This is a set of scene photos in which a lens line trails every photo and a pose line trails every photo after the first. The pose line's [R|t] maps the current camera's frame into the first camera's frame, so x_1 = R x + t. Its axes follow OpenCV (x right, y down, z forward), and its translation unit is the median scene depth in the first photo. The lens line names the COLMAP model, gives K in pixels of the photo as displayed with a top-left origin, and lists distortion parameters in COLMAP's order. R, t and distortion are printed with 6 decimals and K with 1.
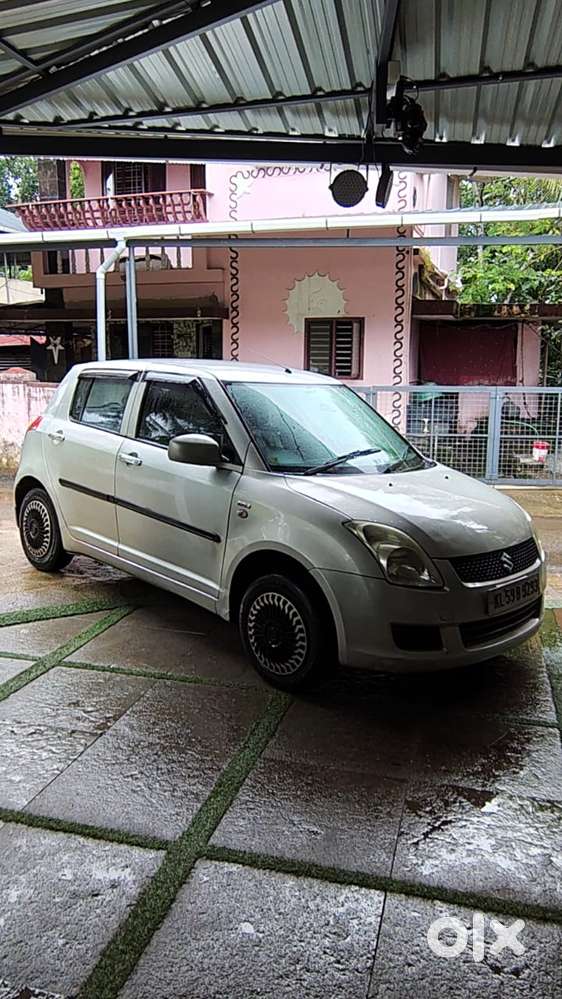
lens RADIAL K [[746.2, 0, 281.0], [0, 746.2, 499.5], [0, 0, 1]] dist [0.007128, -0.012026]
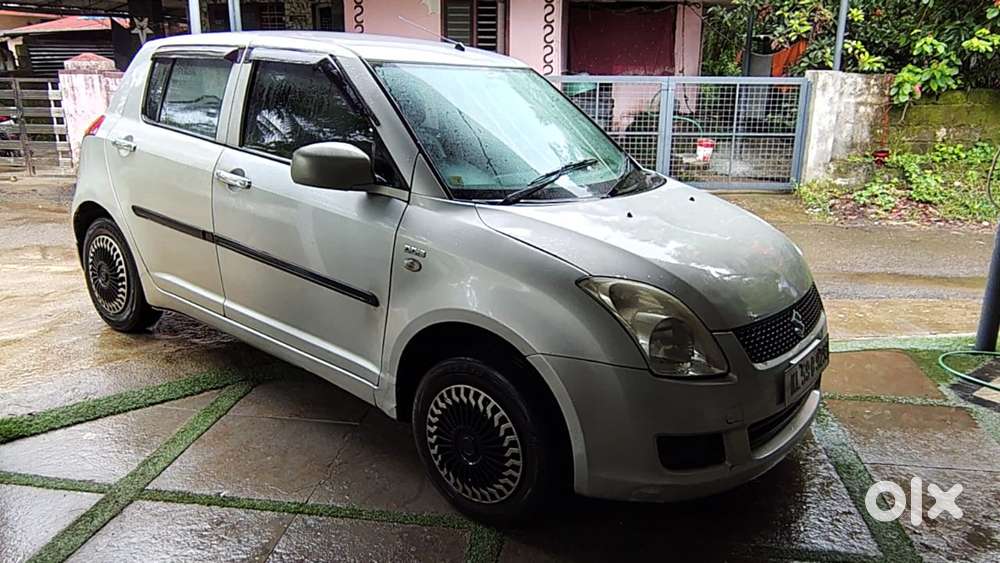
lens RADIAL K [[752.2, 0, 500.0], [0, 752.2, 281.5], [0, 0, 1]] dist [0.003414, -0.015499]
pose [[0.992126, -0.034119, 0.120507, -0.043896], [0.020617, 0.993543, 0.111564, -0.030426], [-0.123535, -0.108201, 0.986424, 0.263807]]
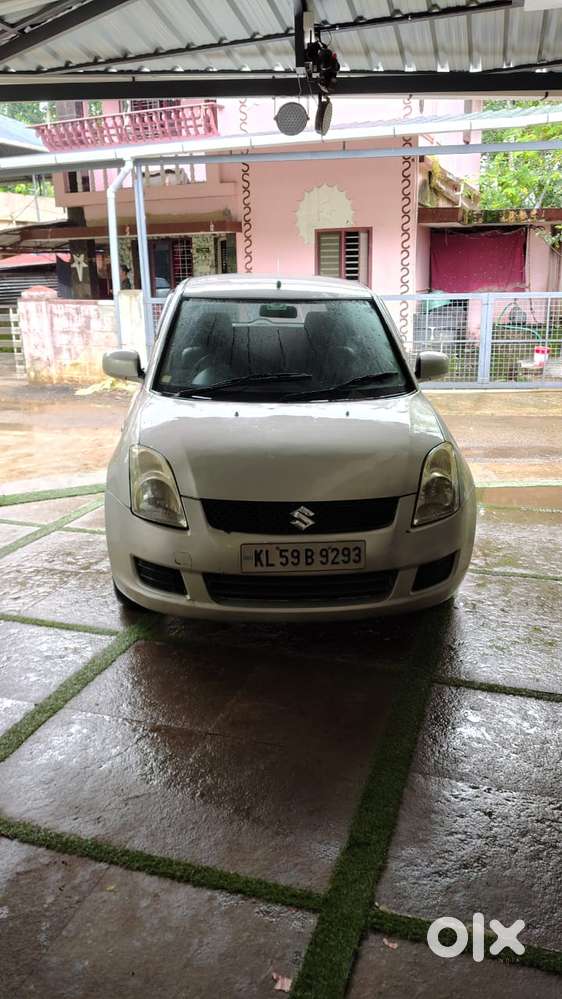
lens RADIAL K [[751.4, 0, 283.1], [0, 751.4, 495.0], [0, 0, 1]] dist [0.003414, -0.015499]
pose [[0.998212, -0.009559, -0.058997, 0.125268], [0.015696, 0.994407, 0.104446, 0.031428], [0.057669, -0.105185, 0.992779, -0.182397]]
